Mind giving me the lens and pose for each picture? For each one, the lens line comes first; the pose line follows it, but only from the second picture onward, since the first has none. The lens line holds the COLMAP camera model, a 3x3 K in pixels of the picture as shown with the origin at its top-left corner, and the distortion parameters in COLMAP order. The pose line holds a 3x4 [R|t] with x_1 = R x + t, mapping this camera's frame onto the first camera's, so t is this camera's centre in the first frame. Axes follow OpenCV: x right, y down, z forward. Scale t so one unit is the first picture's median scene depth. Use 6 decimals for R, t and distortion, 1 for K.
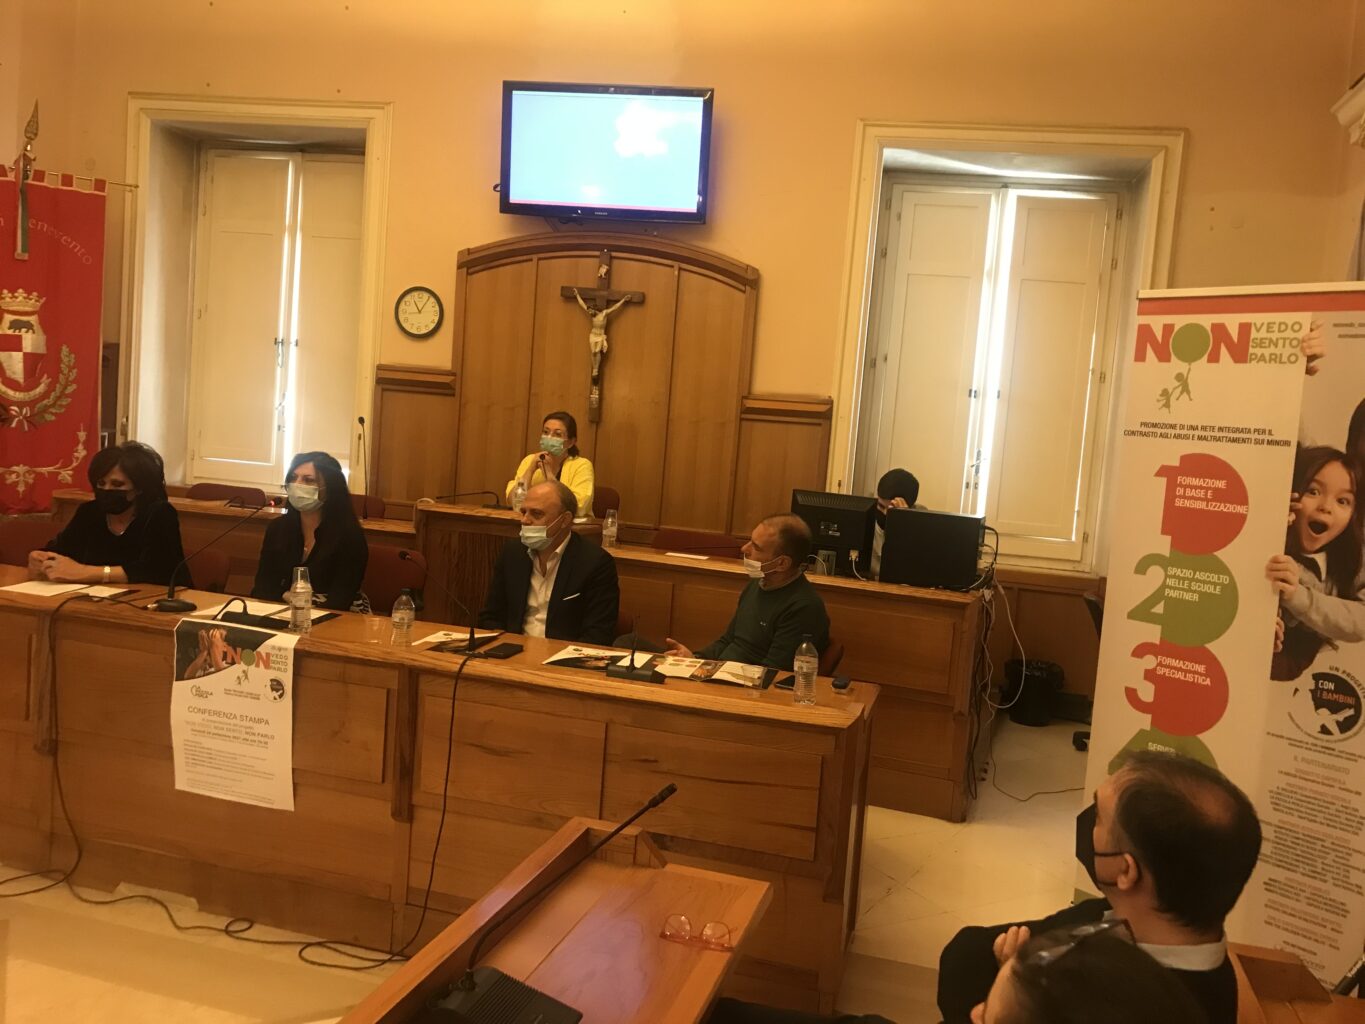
lens RADIAL K [[1127.0, 0, 682.5], [0, 1127.0, 512.0], [0, 0, 1]] dist [0.014920, -0.017869]
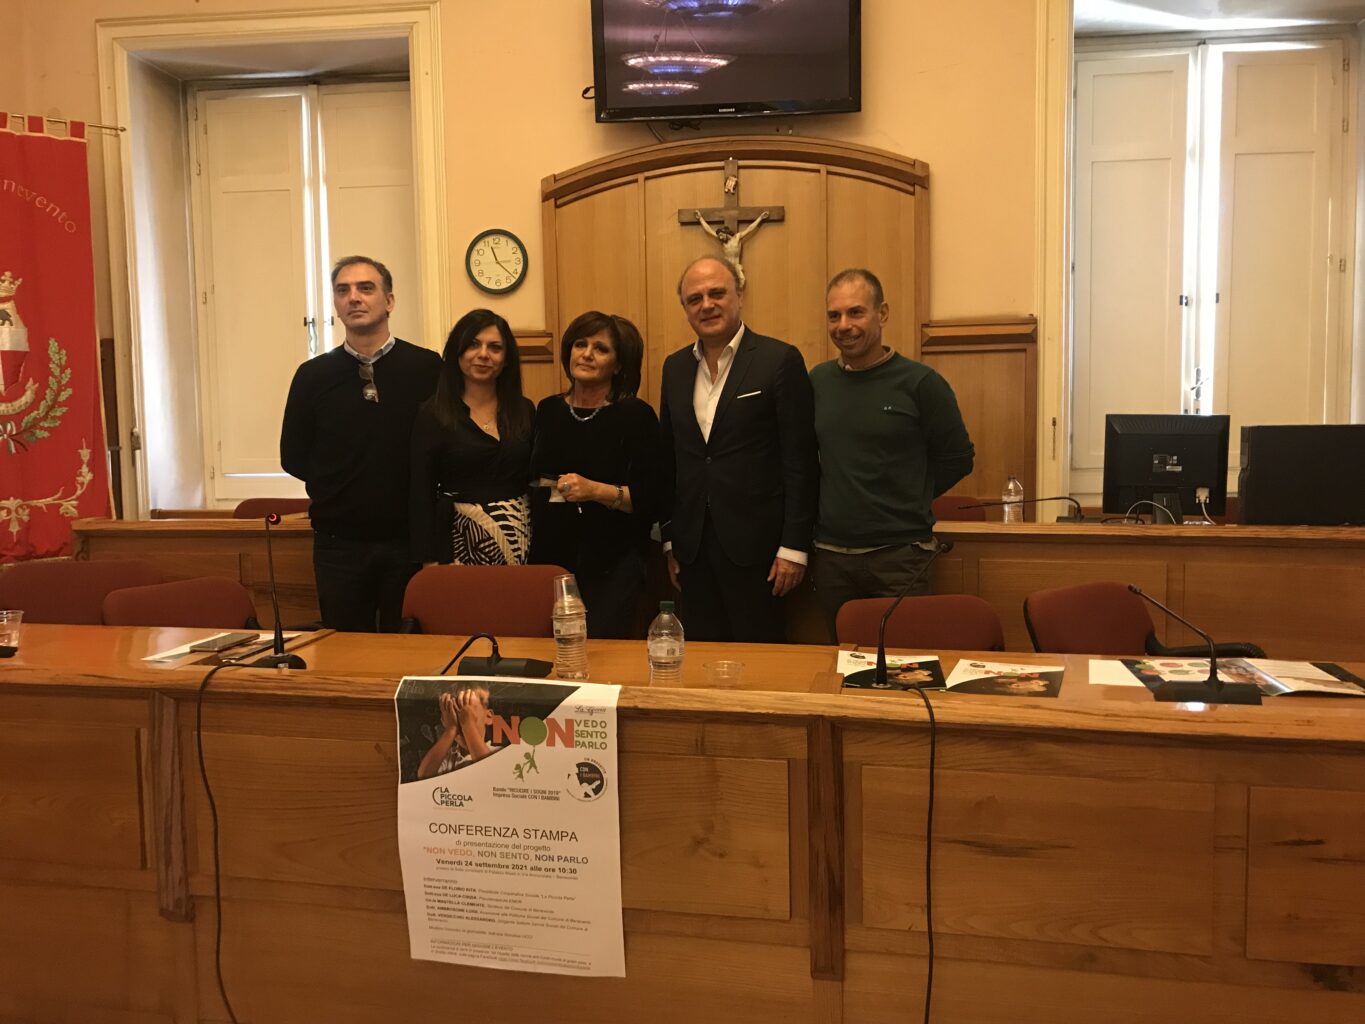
lens RADIAL K [[1127.0, 0, 682.5], [0, 1127.0, 512.0], [0, 0, 1]] dist [0.014920, -0.017869]
pose [[0.994046, -0.098587, 0.046409, -0.310409], [0.098594, 0.995125, 0.002155, 0.020298], [-0.046396, 0.002434, 0.998920, 0.390841]]
